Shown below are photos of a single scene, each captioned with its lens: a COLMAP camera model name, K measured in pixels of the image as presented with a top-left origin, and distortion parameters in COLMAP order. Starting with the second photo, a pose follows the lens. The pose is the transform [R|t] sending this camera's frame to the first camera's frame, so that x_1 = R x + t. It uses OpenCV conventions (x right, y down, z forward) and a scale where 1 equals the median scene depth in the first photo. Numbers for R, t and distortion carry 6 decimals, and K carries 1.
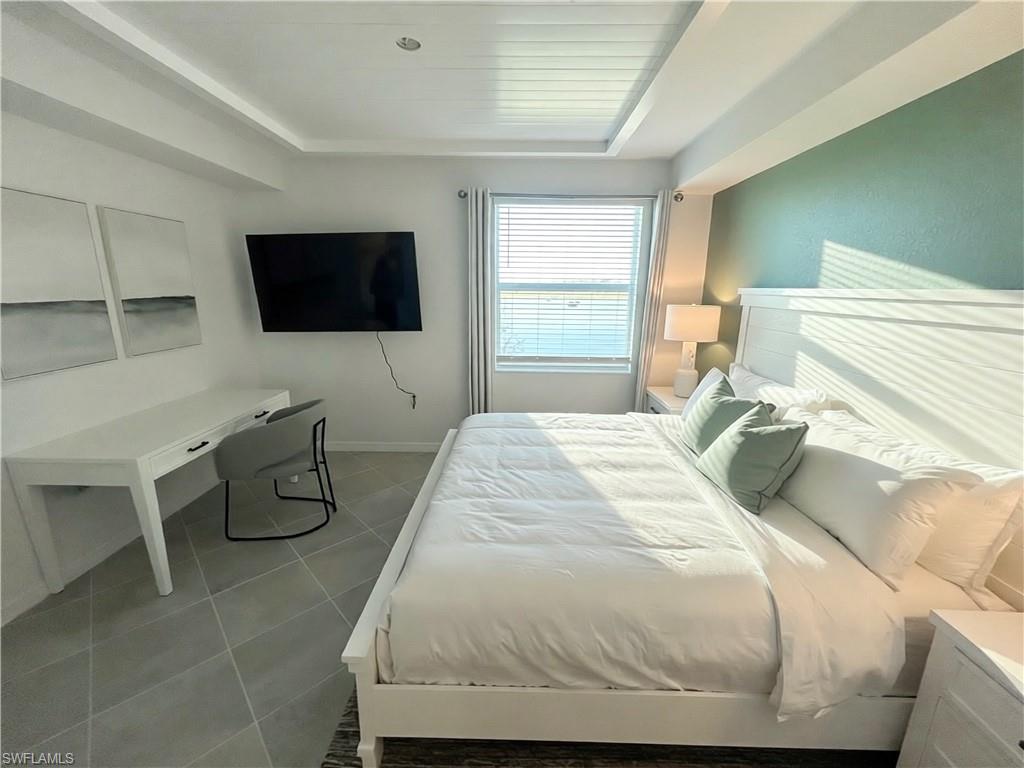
lens RADIAL K [[414.4, 0, 509.6], [0, 414.4, 384.2], [0, 0, 1]] dist [-0.003910, 0.001737]
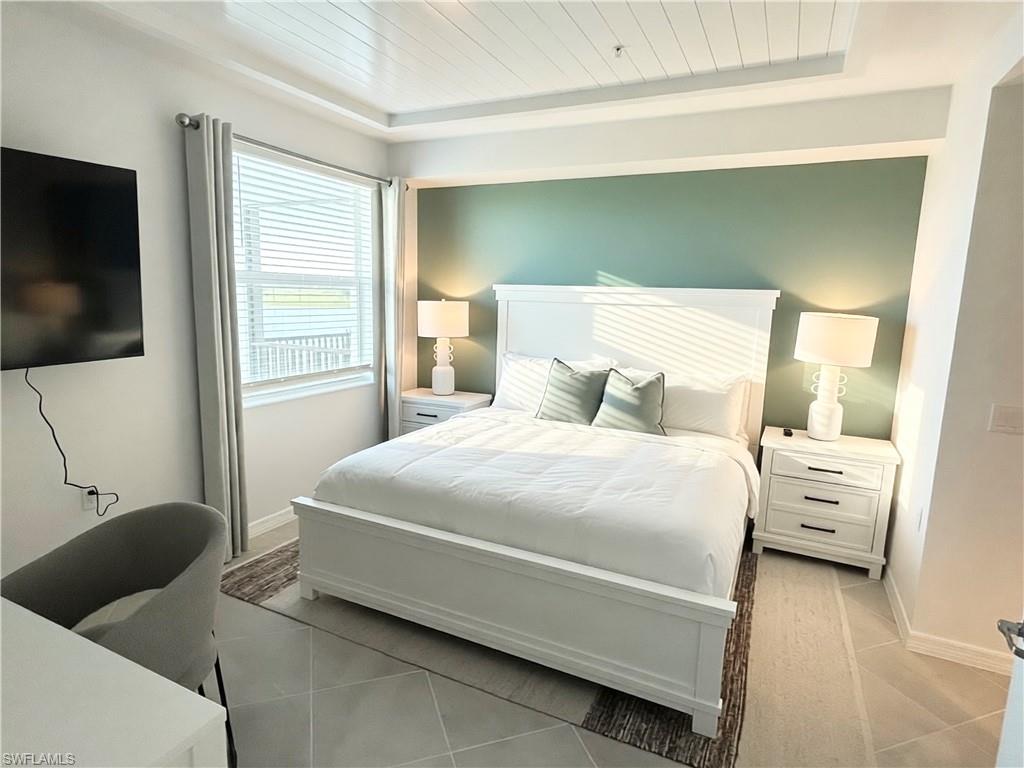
lens RADIAL K [[572.9, 0, 508.9], [0, 572.9, 382.6], [0, 0, 1]] dist [0.005930, 0.000410]
pose [[0.419864, -0.141999, 0.896410, -0.878086], [0.183839, 0.980516, 0.069215, -0.076986], [-0.888773, 0.135735, 0.437788, 0.340996]]
